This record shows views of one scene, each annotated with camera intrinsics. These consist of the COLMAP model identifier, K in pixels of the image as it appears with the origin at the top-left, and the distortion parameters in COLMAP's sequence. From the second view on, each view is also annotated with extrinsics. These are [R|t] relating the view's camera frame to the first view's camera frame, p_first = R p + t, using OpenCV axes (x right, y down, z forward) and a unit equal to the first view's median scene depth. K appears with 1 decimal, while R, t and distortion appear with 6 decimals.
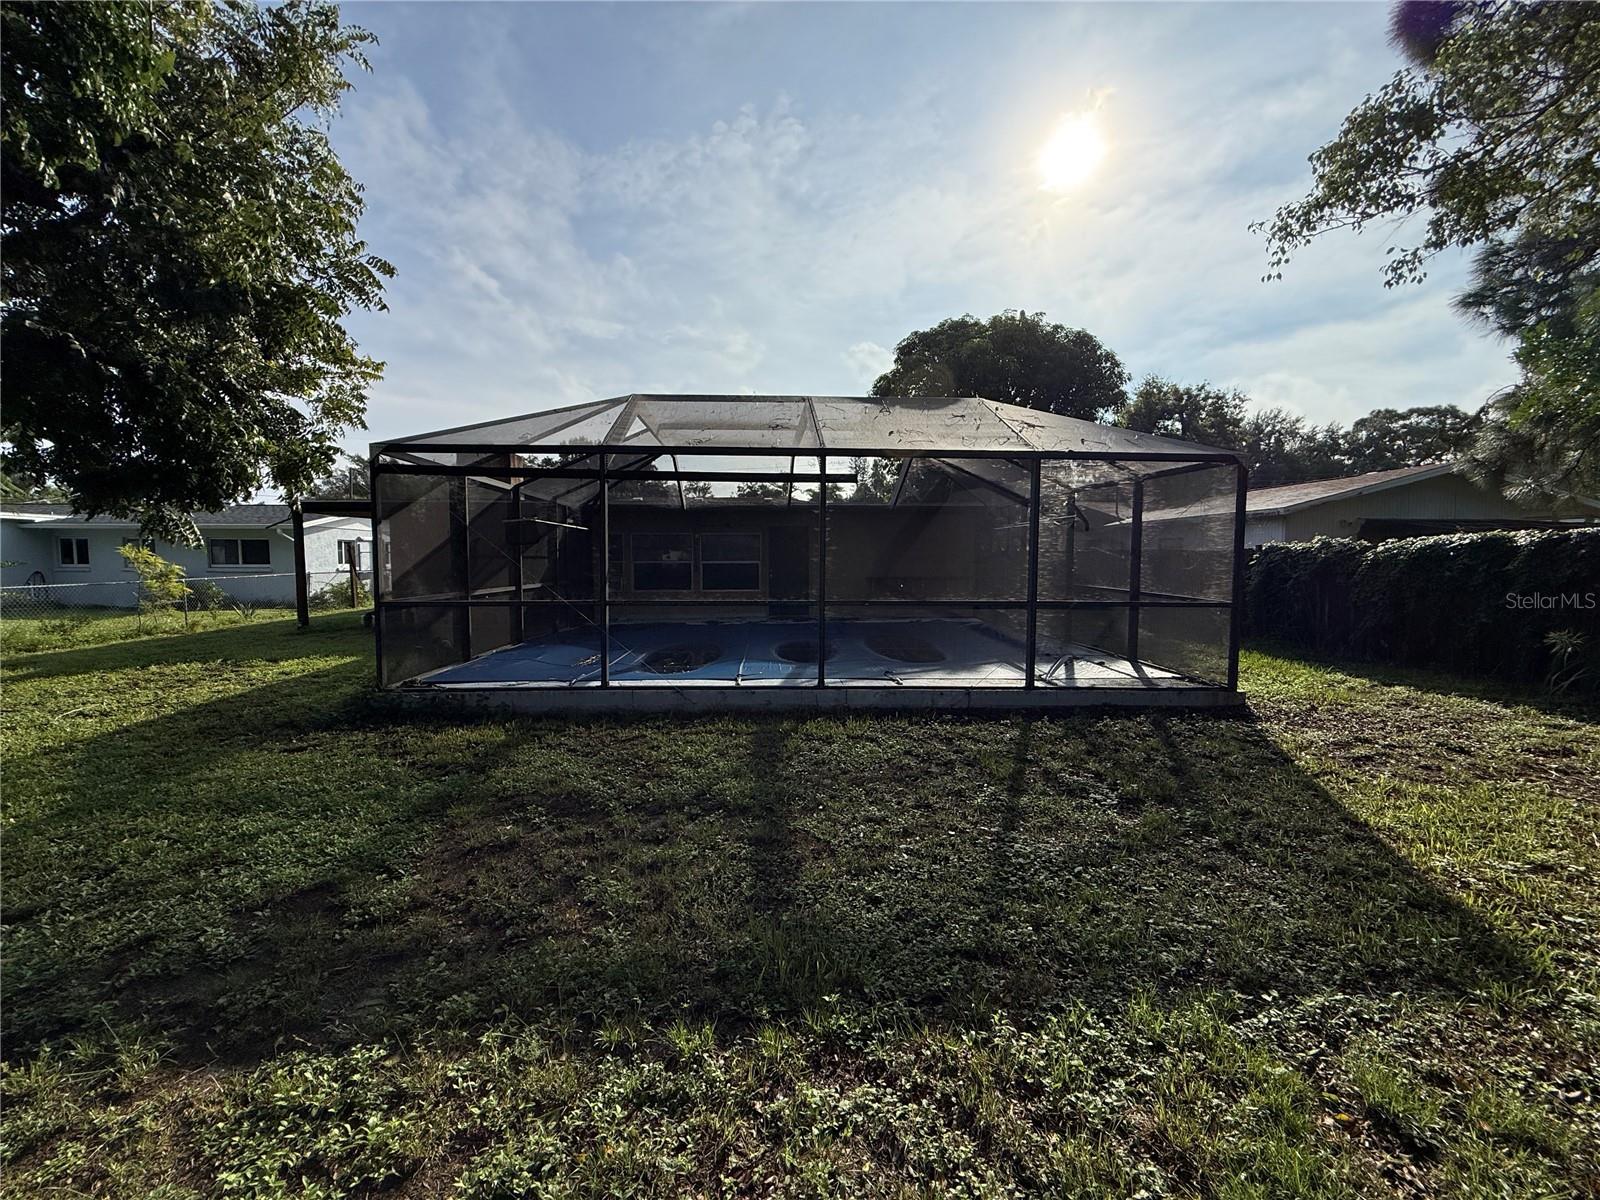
lens RADIAL K [[638.1, 0, 793.8], [0, 638.1, 598.1], [0, 0, 1]] dist [-0.001859, -0.000172]
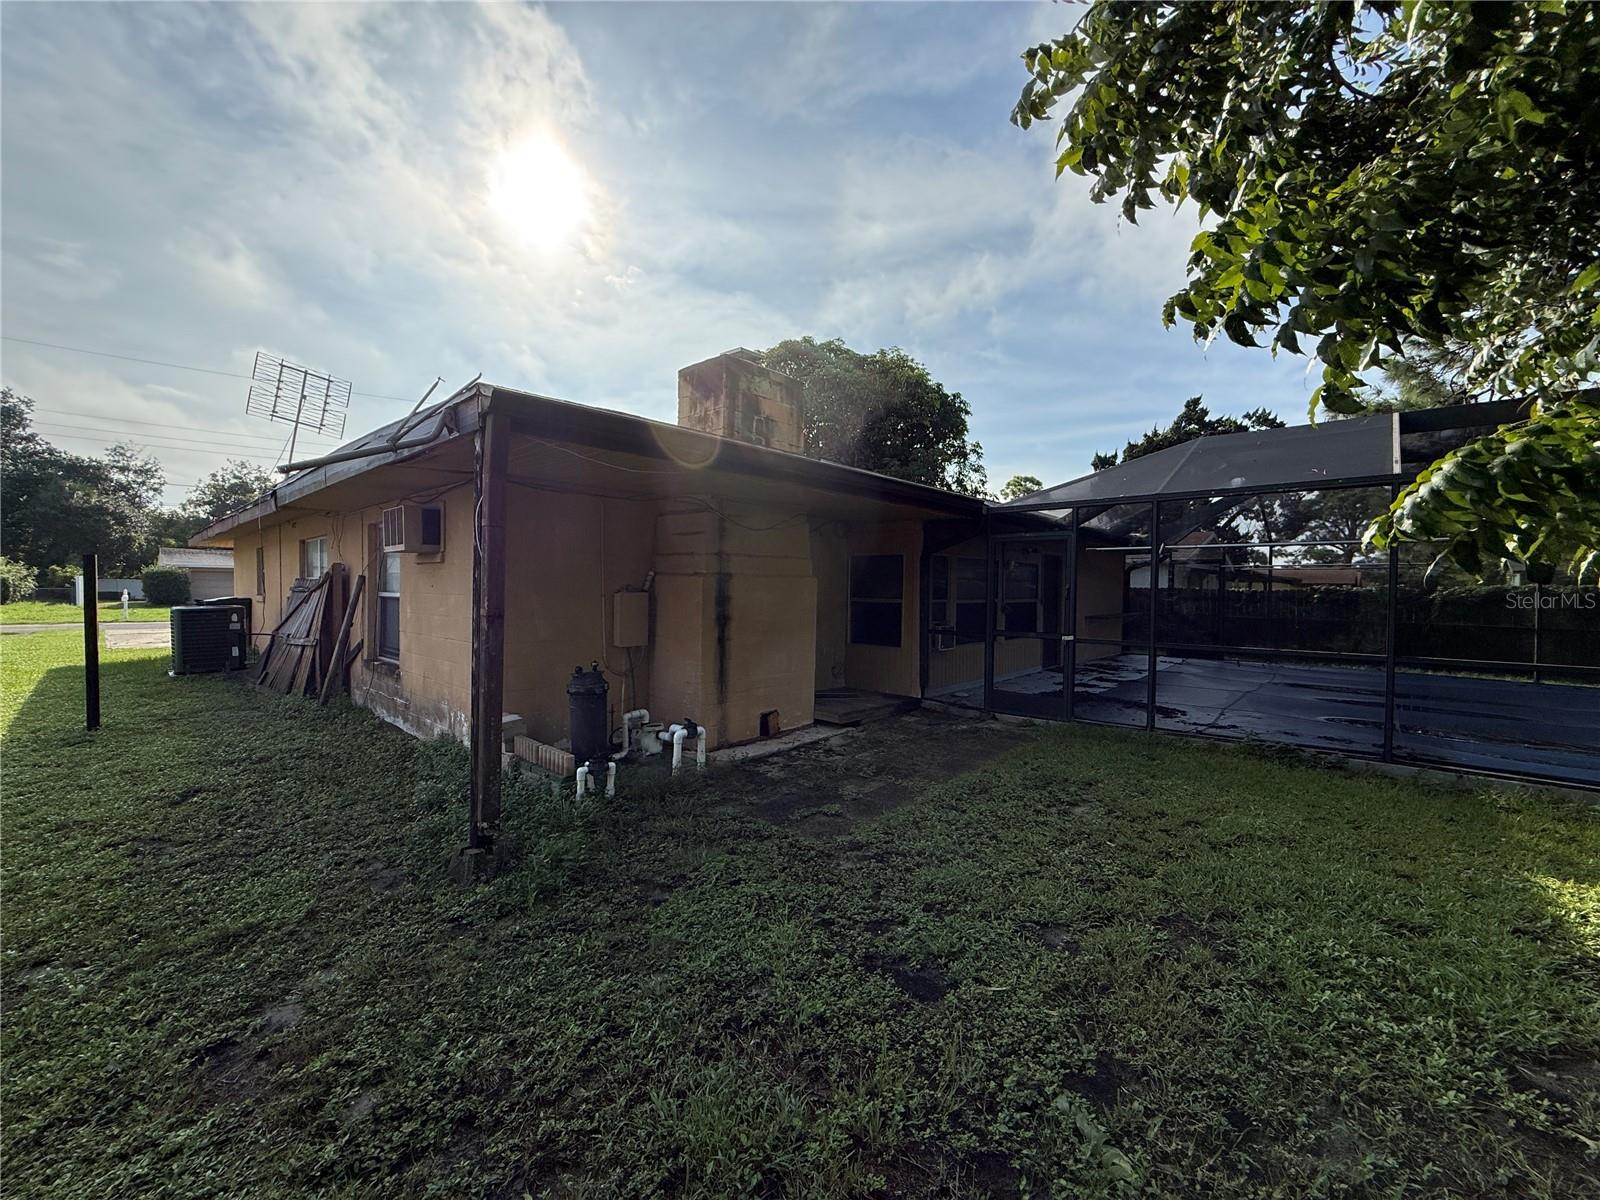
lens RADIAL K [[638.1, 0, 790.5], [0, 638.1, 599.1], [0, 0, 1]] dist [-0.001859, -0.000172]
pose [[0.708153, -0.004275, 0.706046, -1.001704], [0.031902, 0.999154, -0.025948, -0.091902], [-0.705338, 0.040900, 0.707691, 0.876412]]
